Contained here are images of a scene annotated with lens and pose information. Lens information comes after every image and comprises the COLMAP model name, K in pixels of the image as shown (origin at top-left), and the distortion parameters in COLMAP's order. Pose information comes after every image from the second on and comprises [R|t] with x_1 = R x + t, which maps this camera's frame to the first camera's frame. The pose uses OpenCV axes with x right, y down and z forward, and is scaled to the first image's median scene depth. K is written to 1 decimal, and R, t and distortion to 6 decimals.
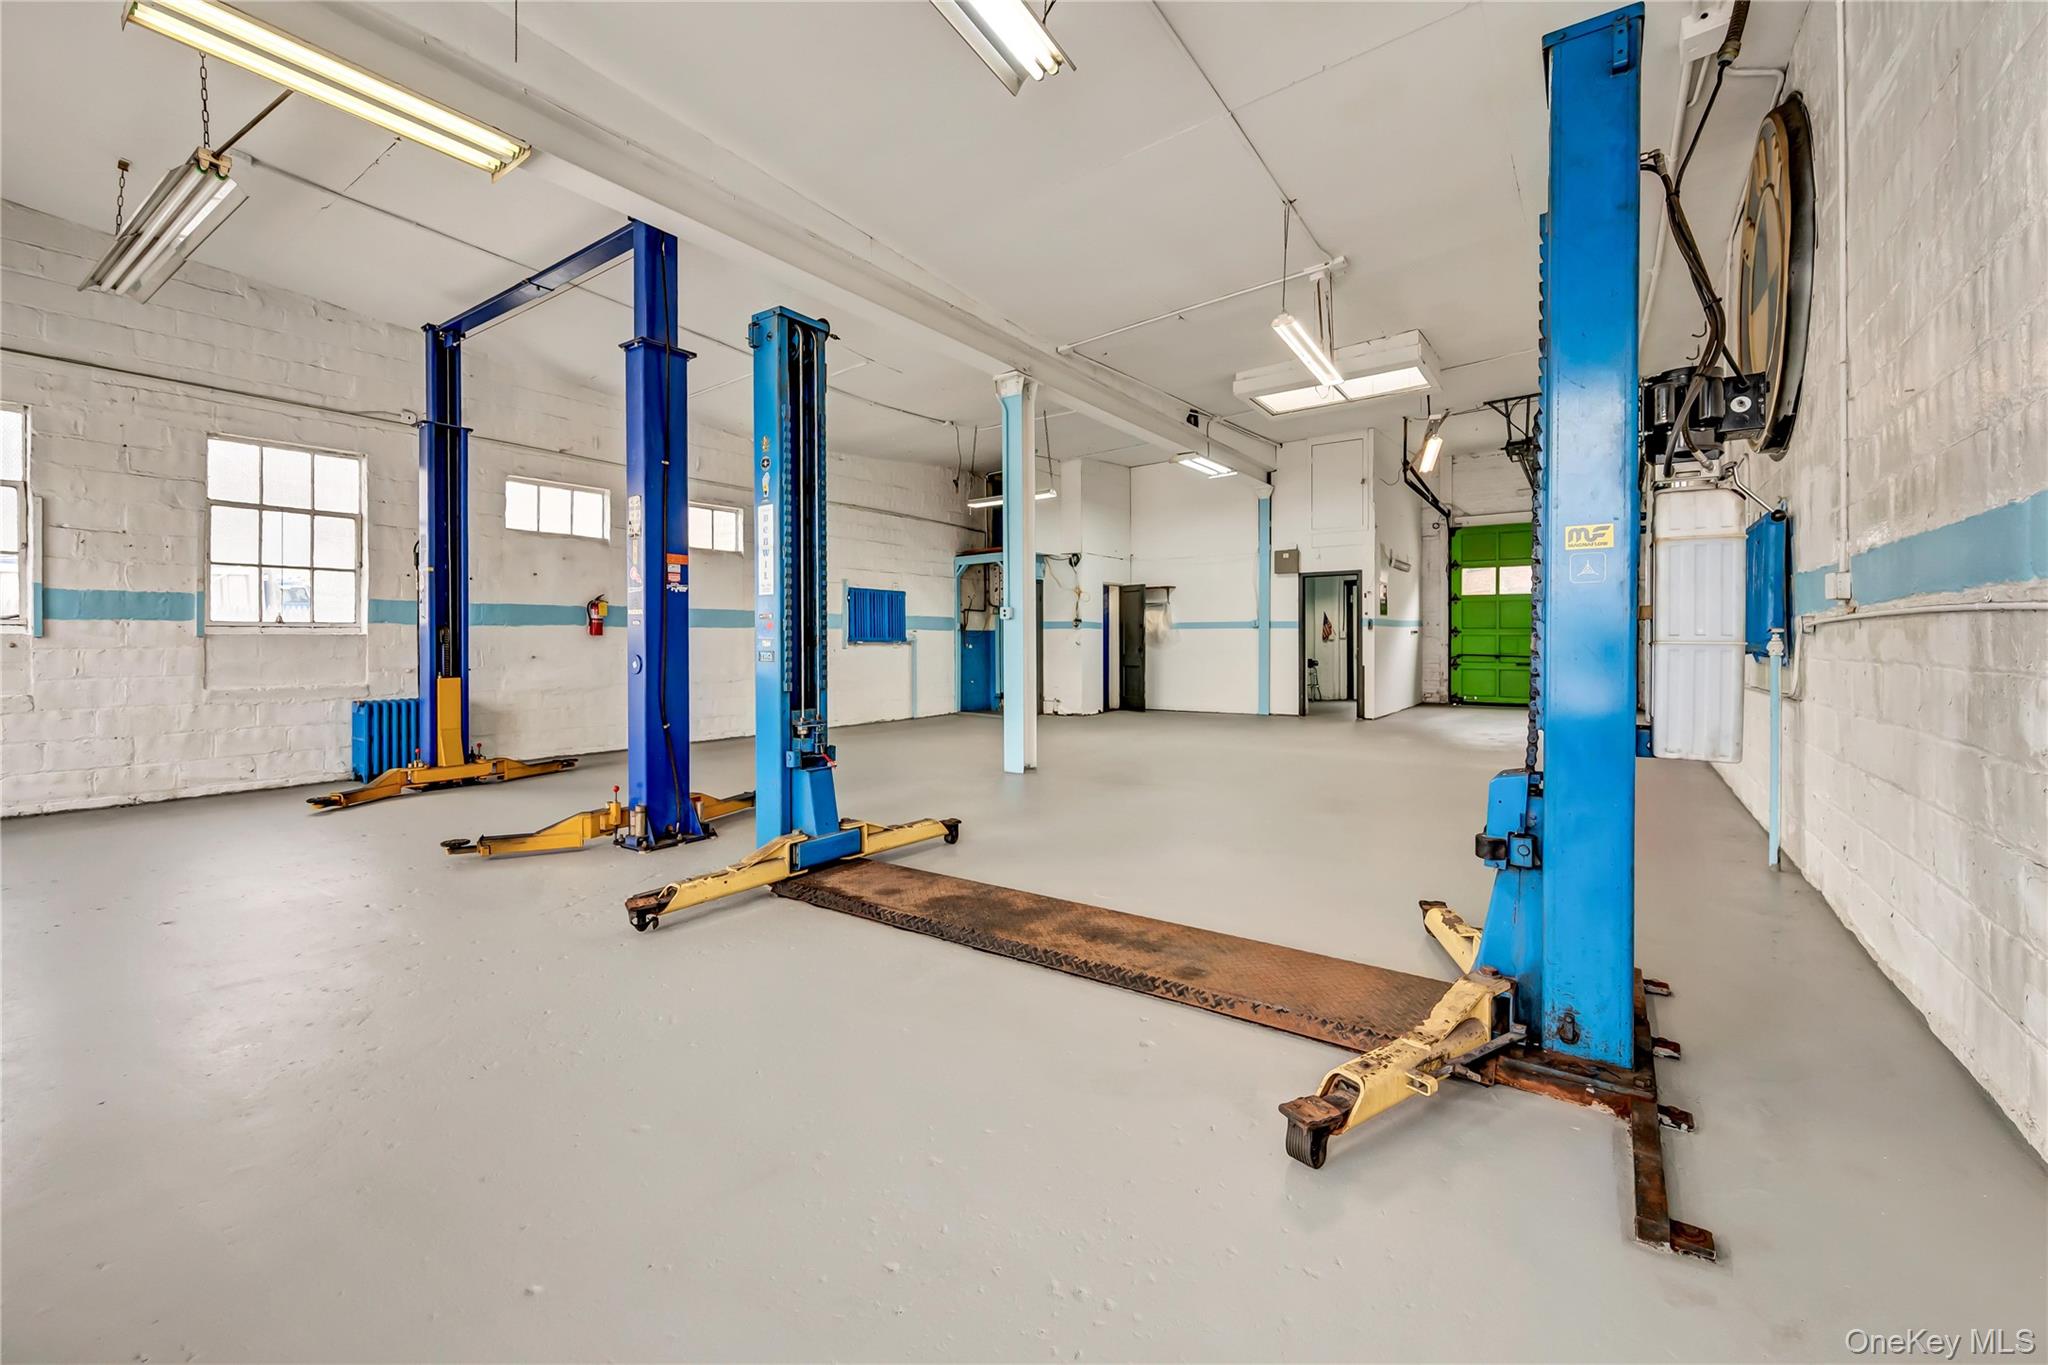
lens RADIAL K [[826.2, 0, 1023.4], [0, 826.2, 651.9], [0, 0, 1]] dist [-0.000234, -0.000279]
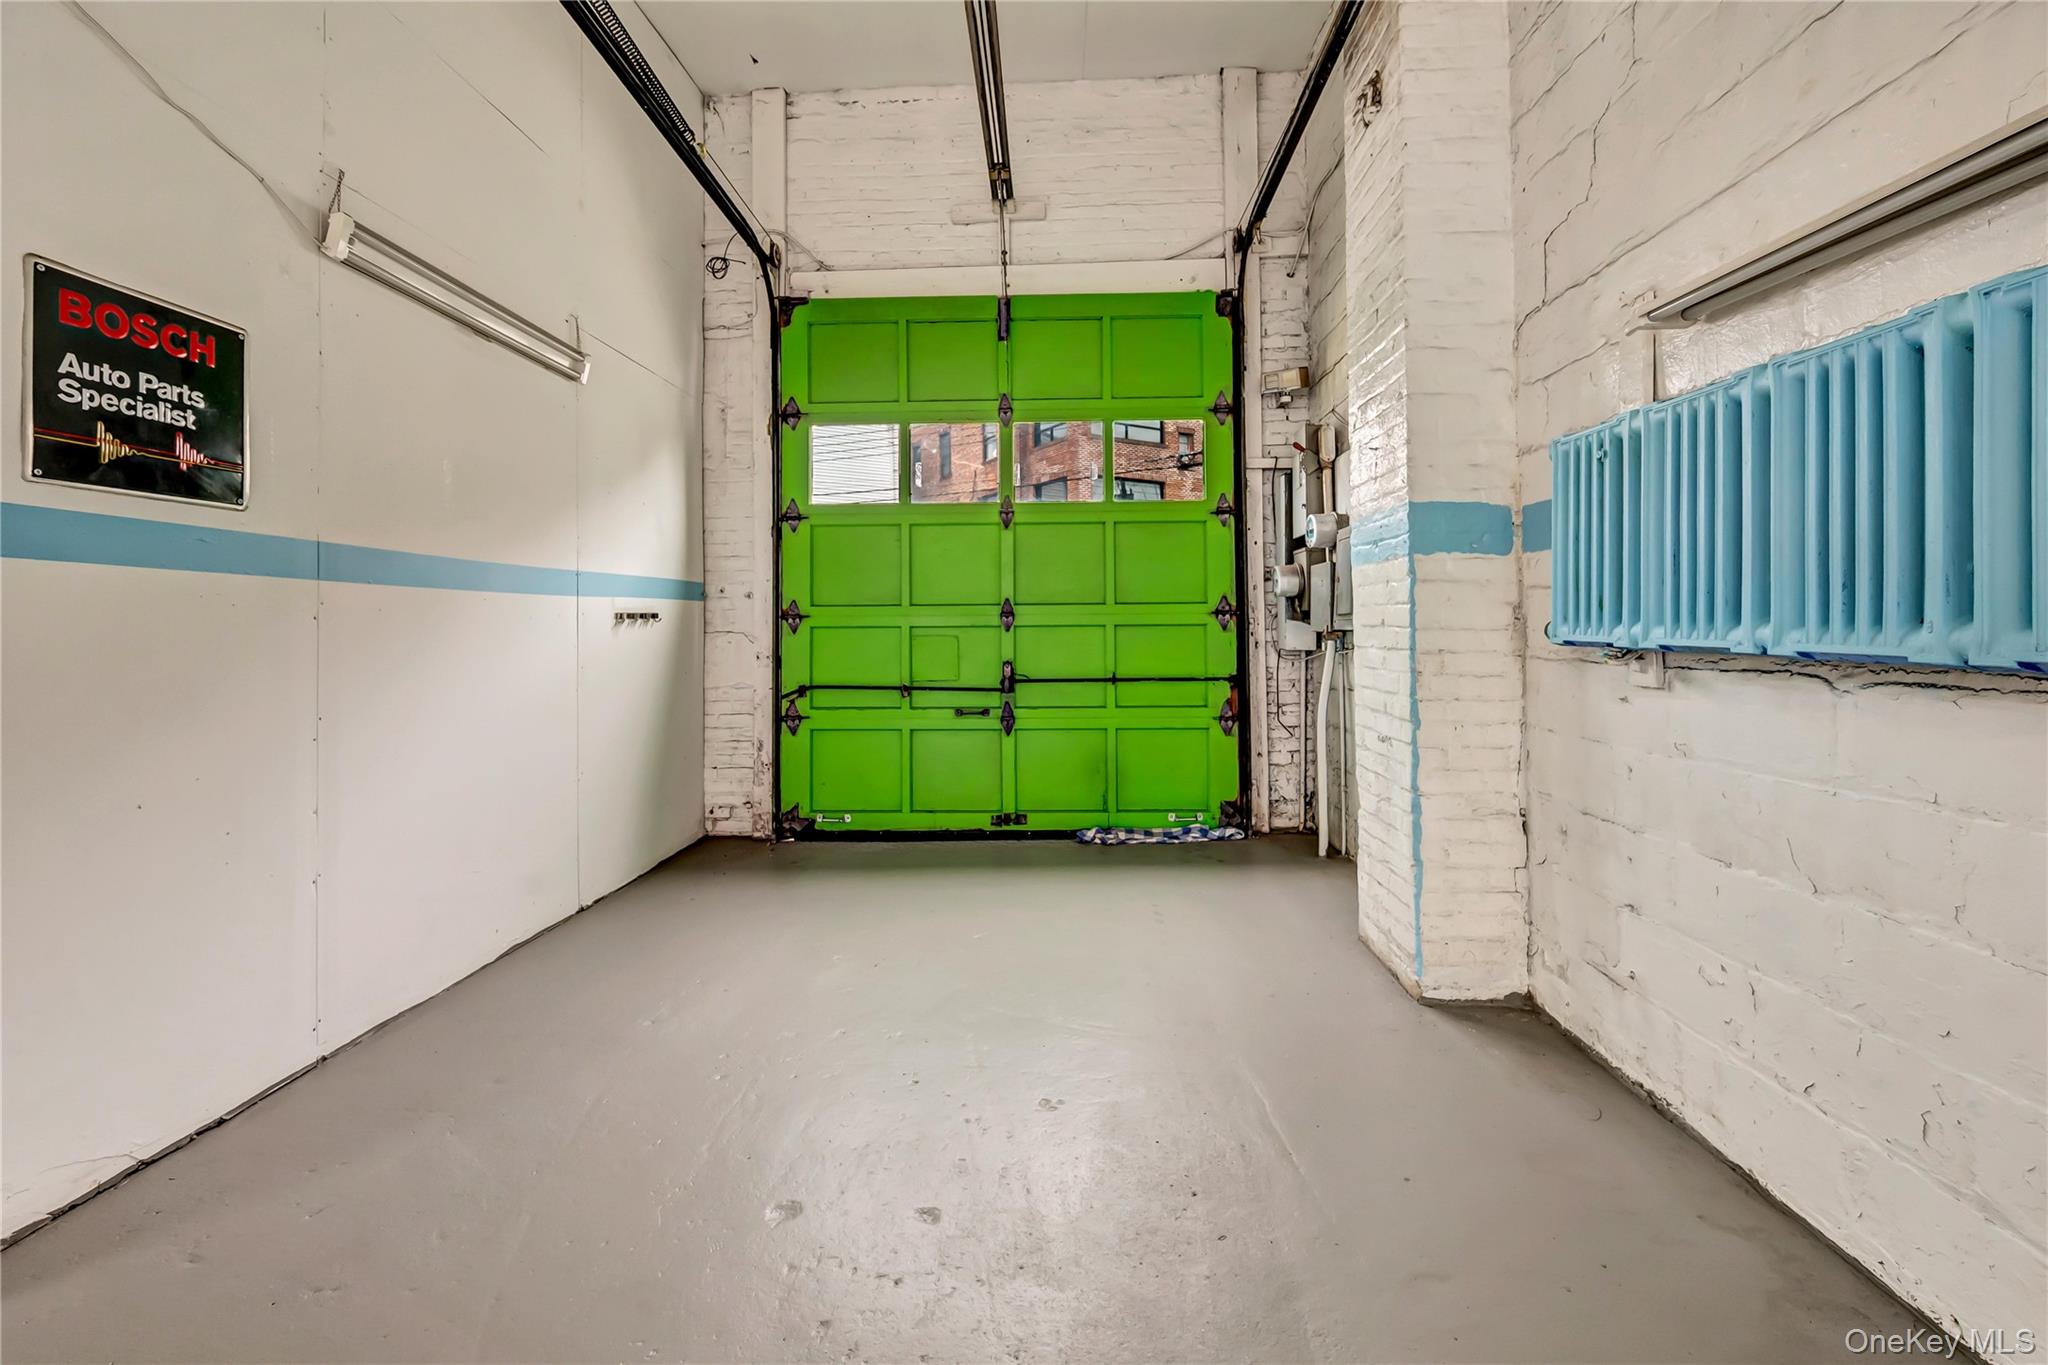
lens RADIAL K [[826.2, 0, 1025.0], [0, 826.2, 632.3], [0, 0, 1]] dist [-0.000234, -0.000279]
pose [[0.842936, 0.001809, 0.538010, 0.493836], [0.006124, 0.999897, -0.012957, -0.015426], [-0.537978, 0.014217, 0.842839, 0.784527]]
